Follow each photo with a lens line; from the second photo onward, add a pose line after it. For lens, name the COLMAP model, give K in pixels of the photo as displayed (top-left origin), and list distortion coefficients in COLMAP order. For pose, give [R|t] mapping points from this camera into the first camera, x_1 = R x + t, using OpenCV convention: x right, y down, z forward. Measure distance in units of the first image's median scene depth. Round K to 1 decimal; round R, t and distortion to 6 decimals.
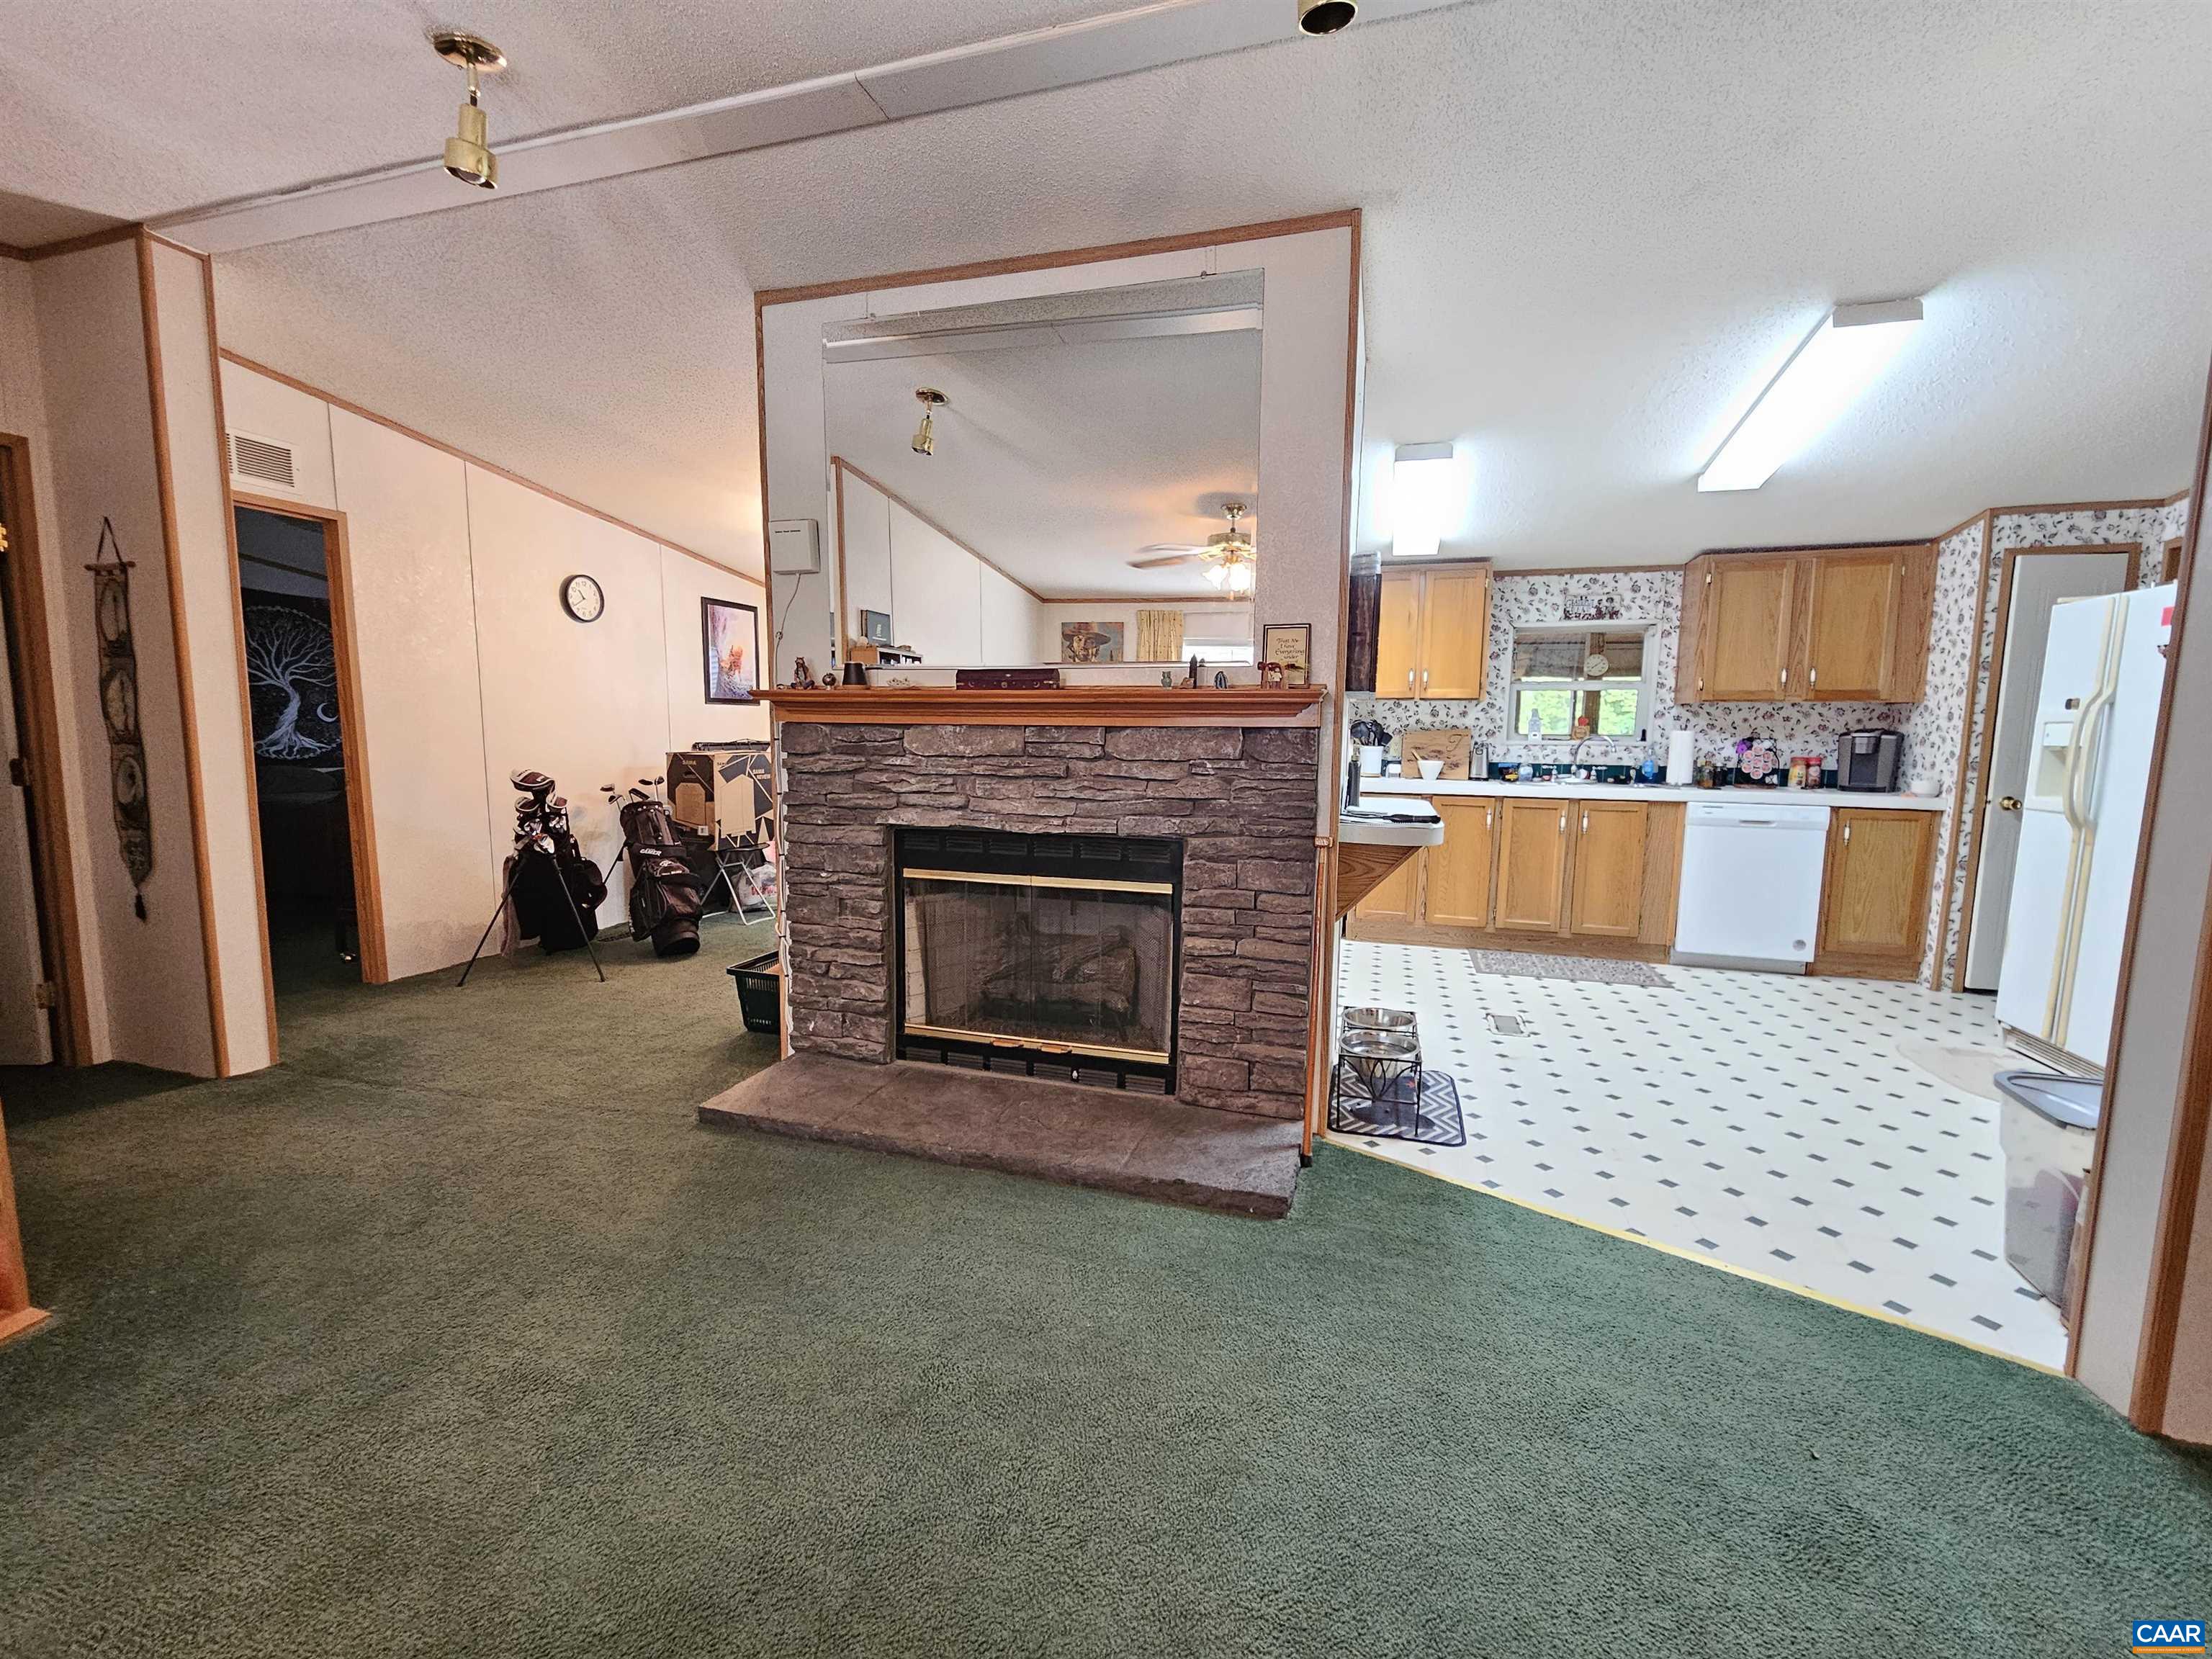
lens RADIAL K [[917.3, 0, 1109.8], [0, 917.3, 836.1], [0, 0, 1]] dist [-0.002154, 0.000257]
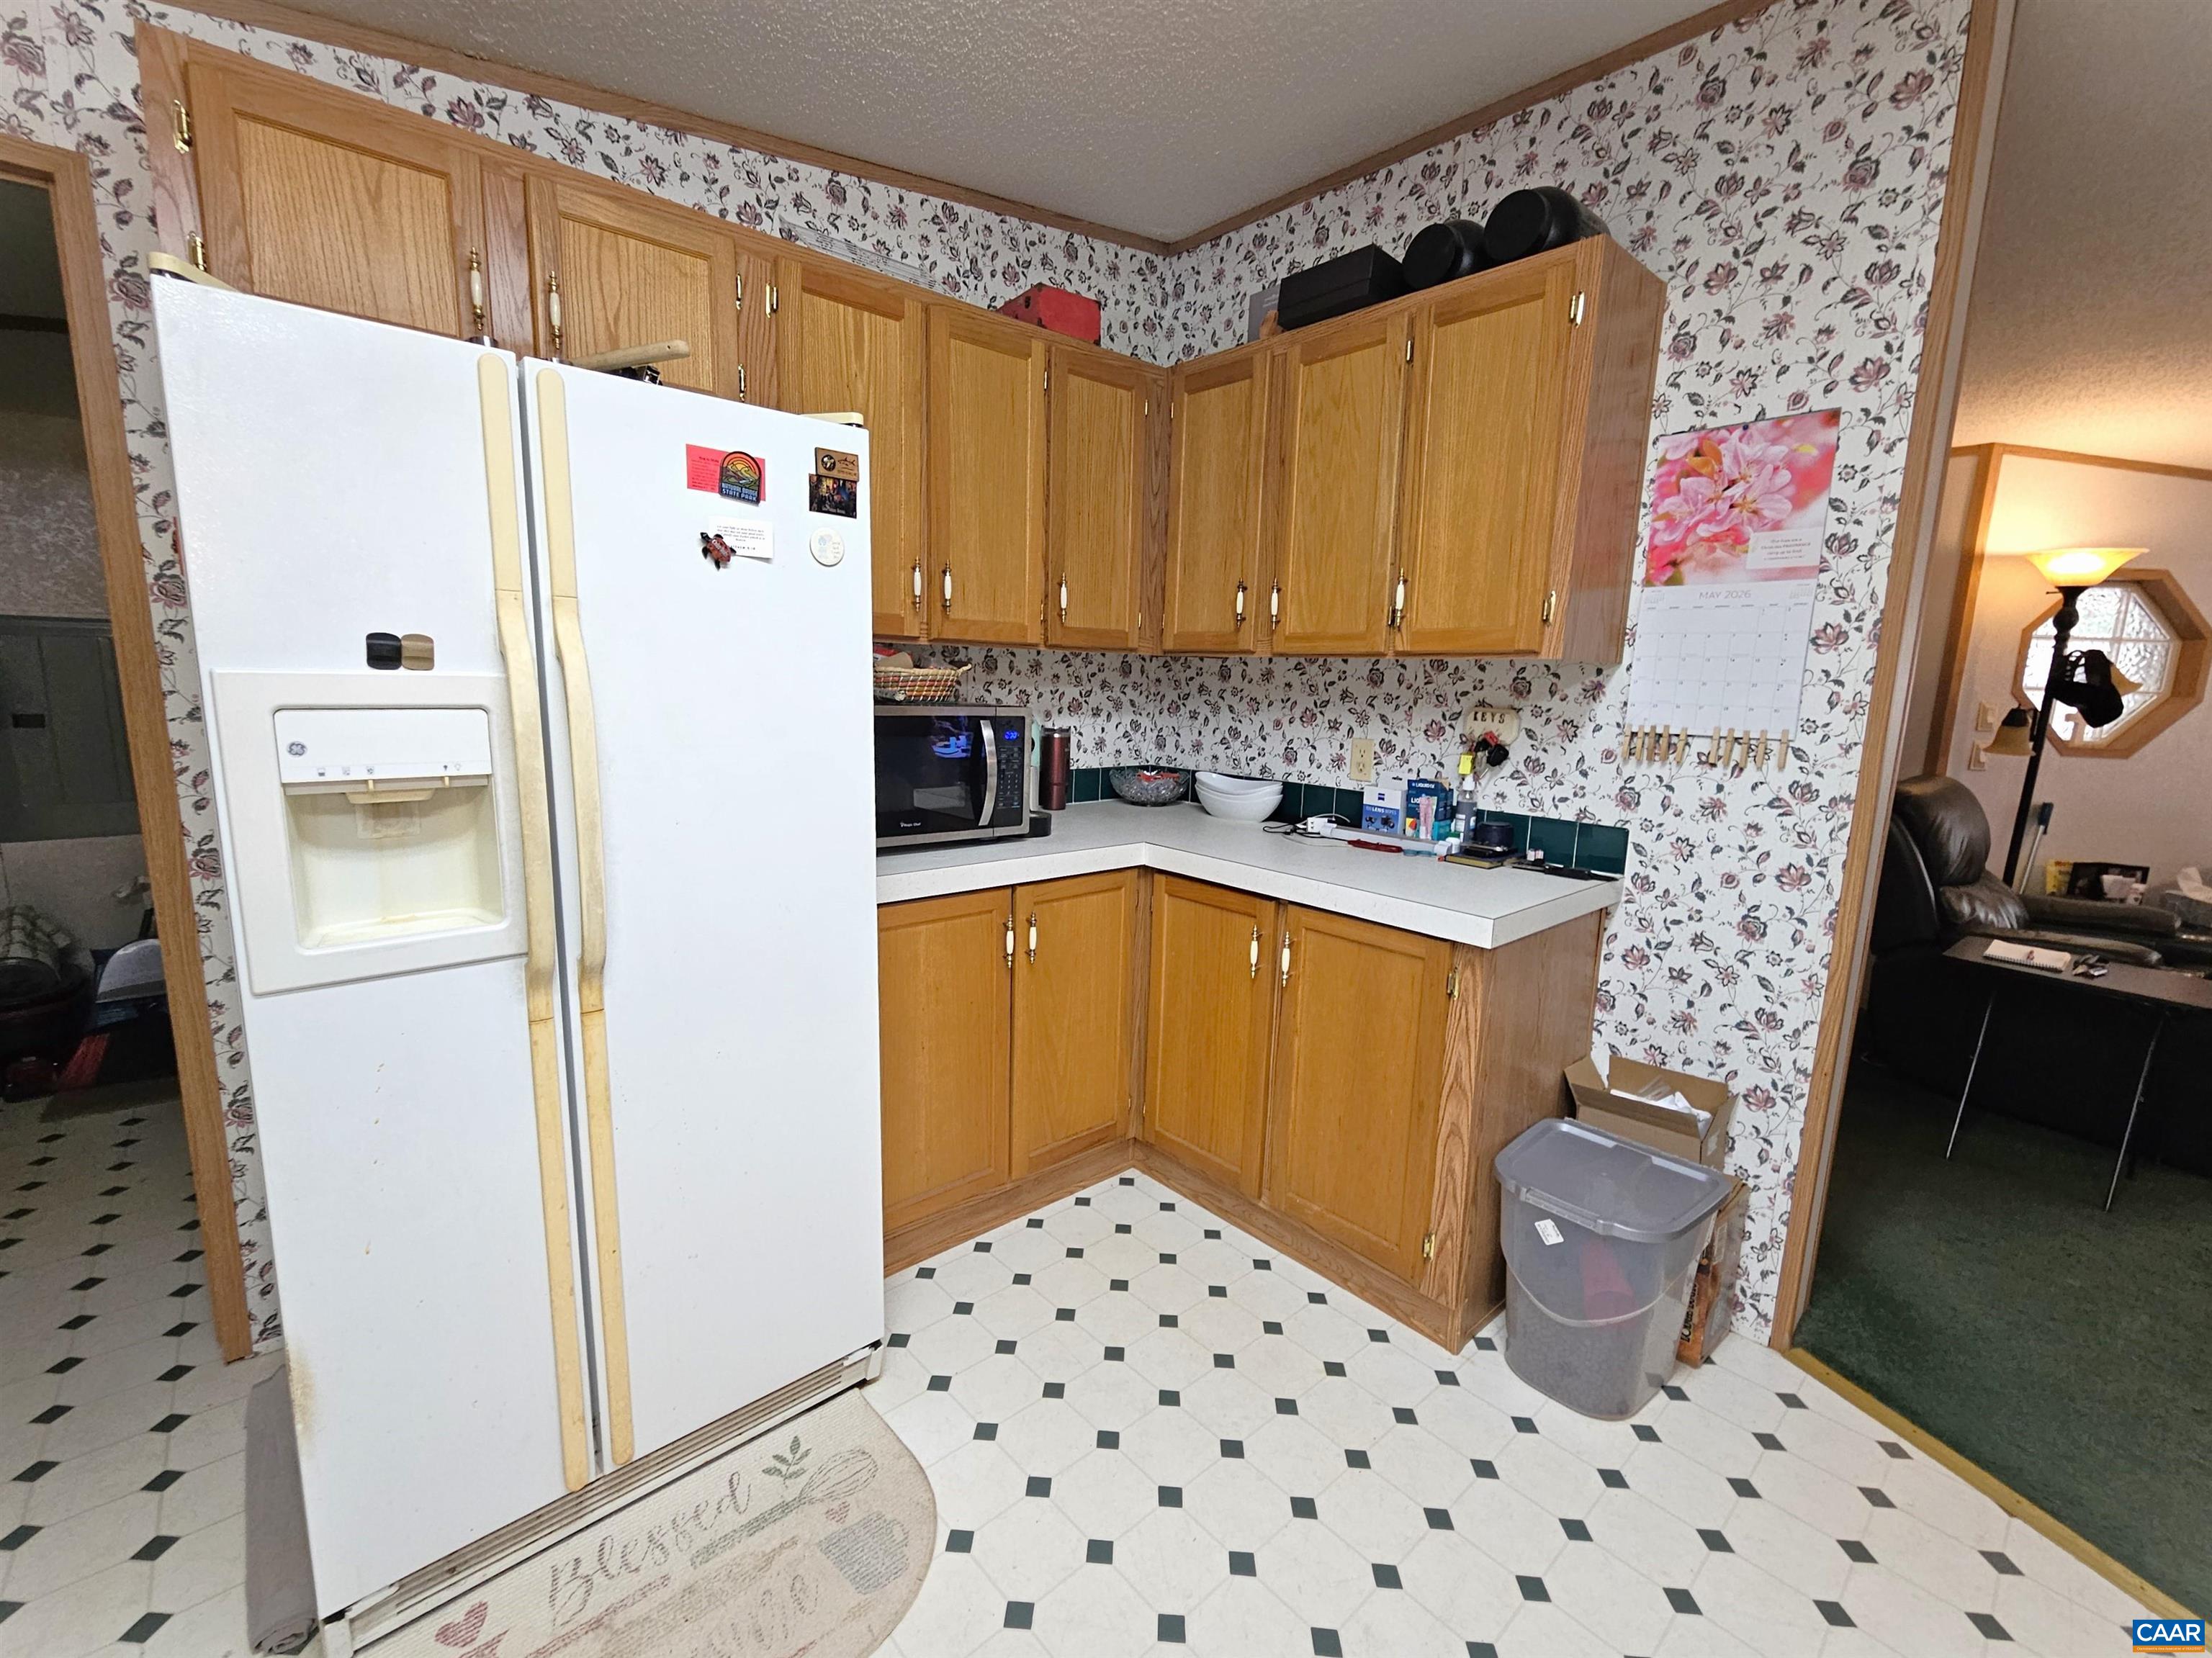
lens RADIAL K [[931.2, 0, 1098.3], [0, 931.2, 831.3], [0, 0, 1]] dist [-0.004609, -0.000145]
pose [[-0.848073, -0.126213, 0.514628, 0.457570], [0.018747, 0.963463, 0.267185, -0.116001], [-0.529547, 0.236240, -0.814721, 0.803140]]
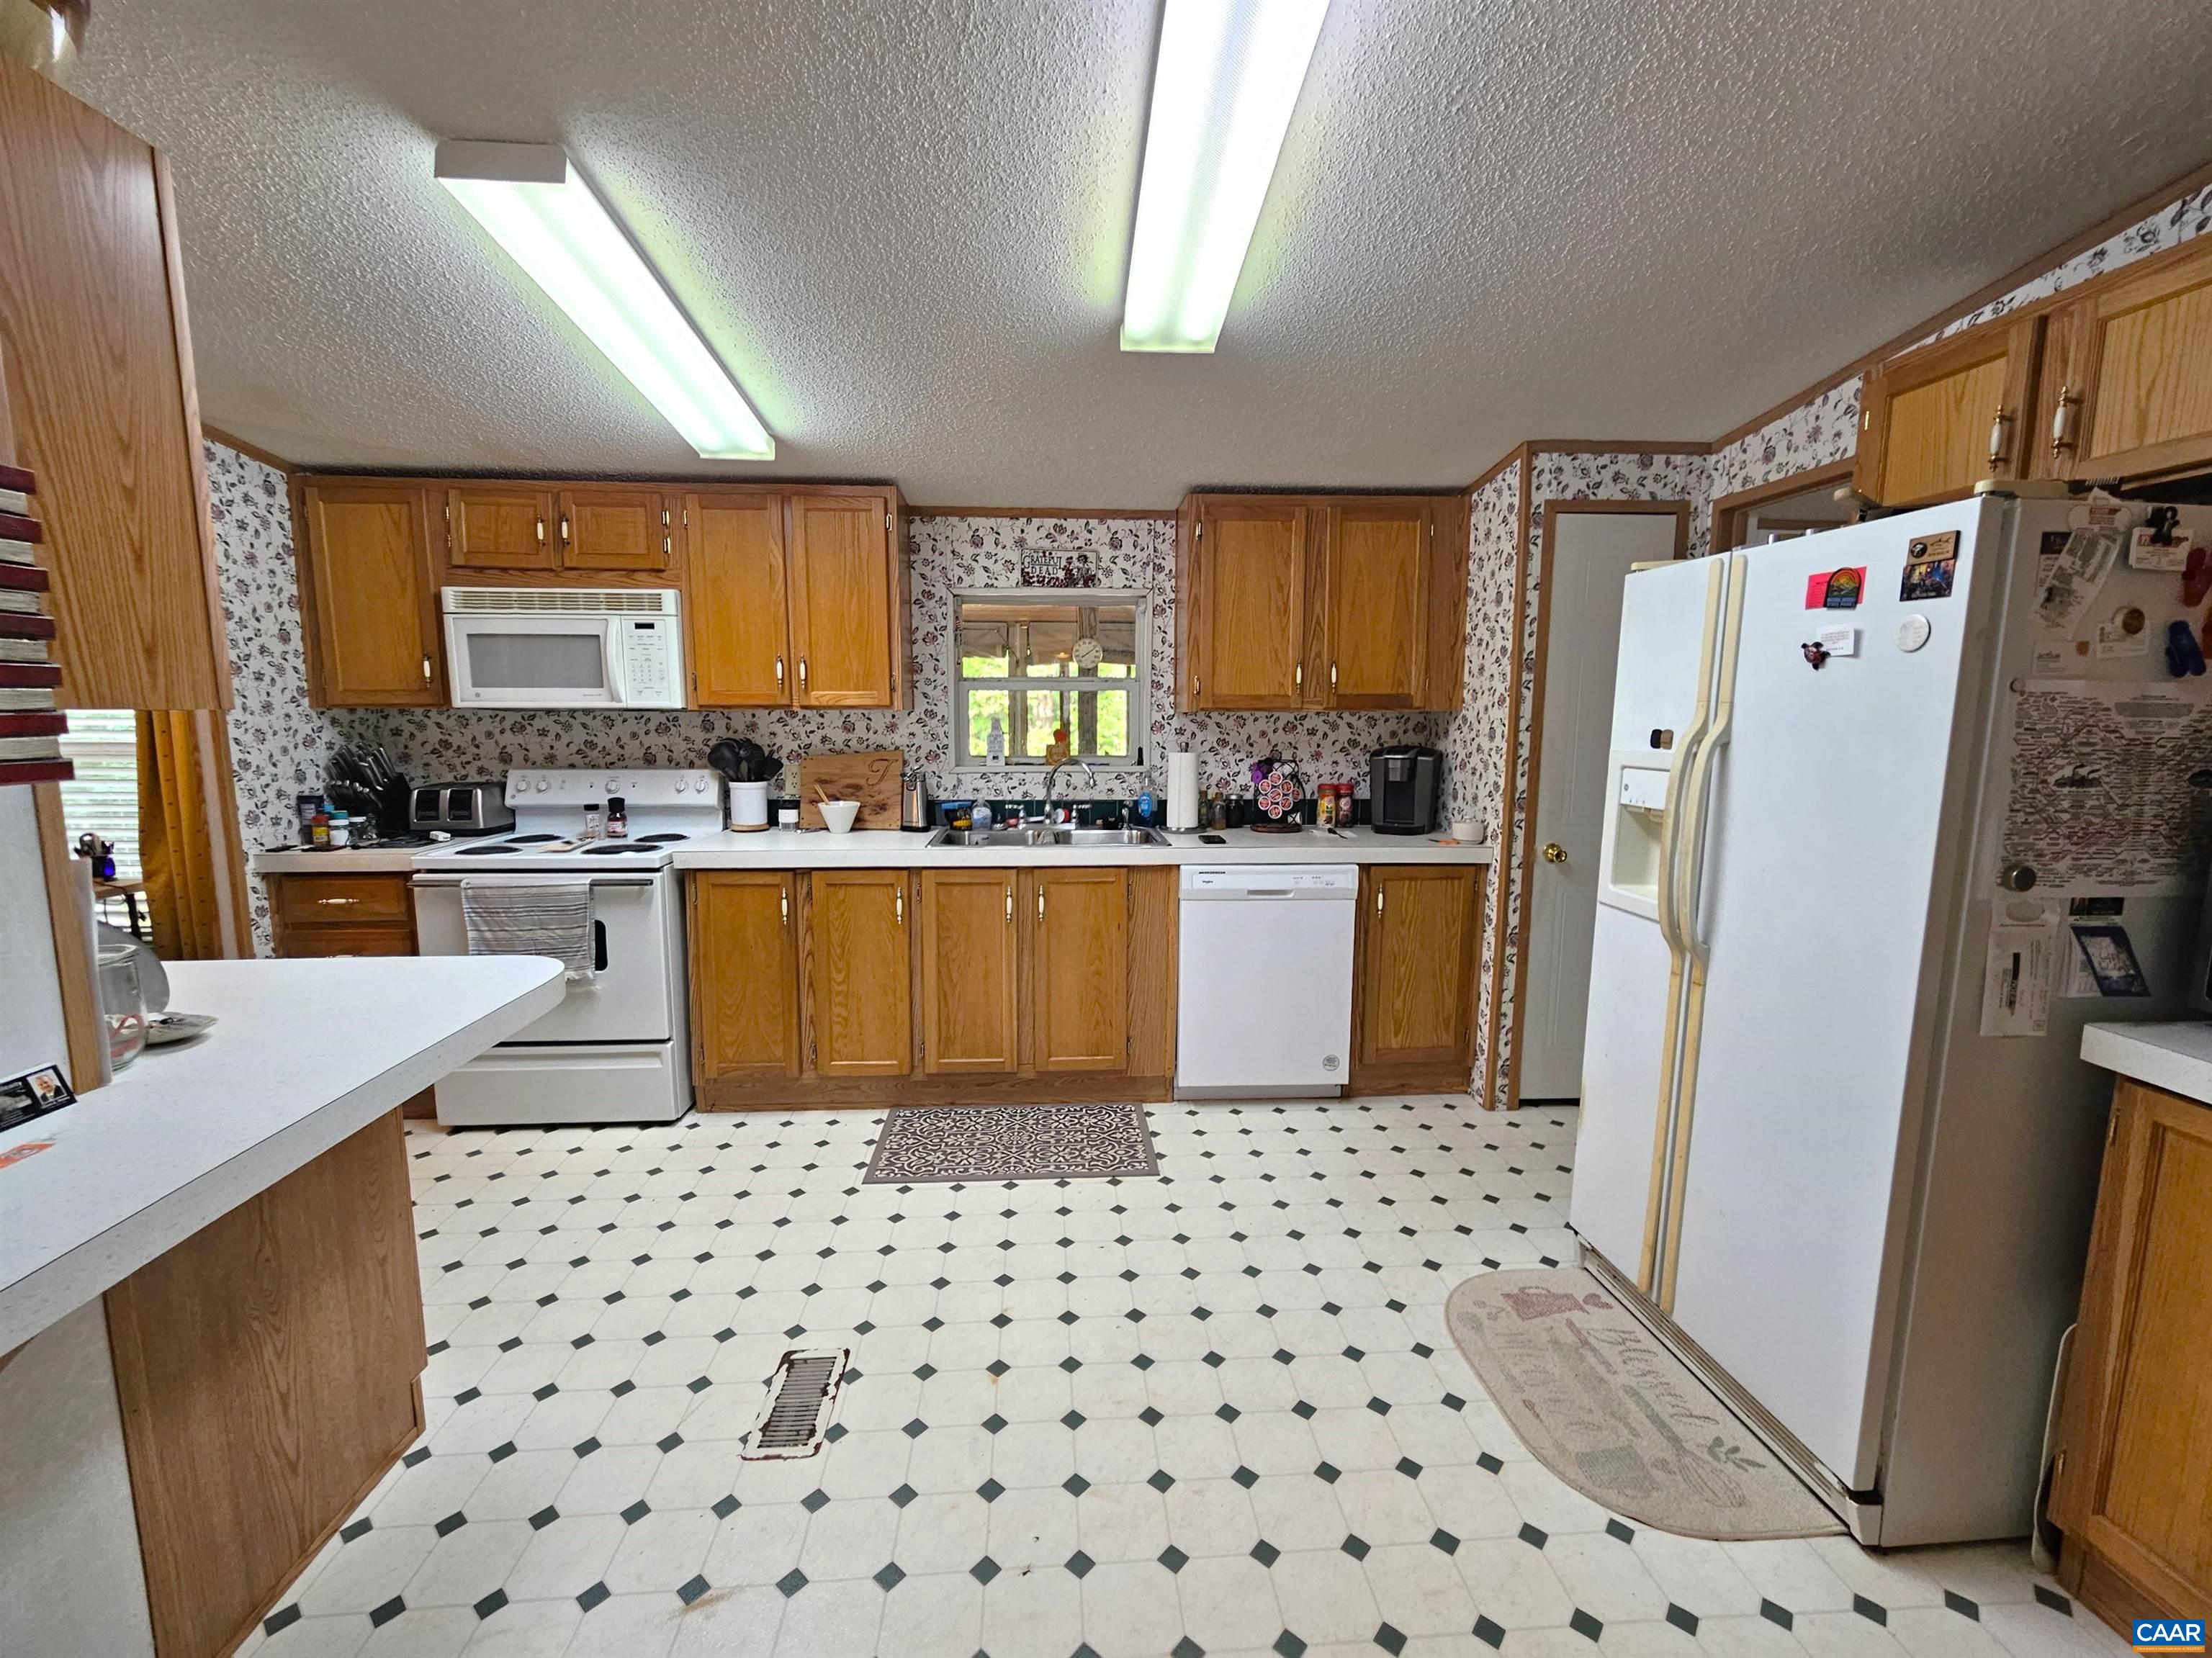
lens RADIAL K [[923.3, 0, 1103.0], [0, 923.3, 831.3], [0, 0, 1]] dist [-0.001842, 0.000294]
pose [[0.937451, -0.055201, 0.343713, 0.347858], [0.048393, 0.998426, 0.028360, -0.082958], [-0.344738, -0.009953, 0.938646, 0.390554]]
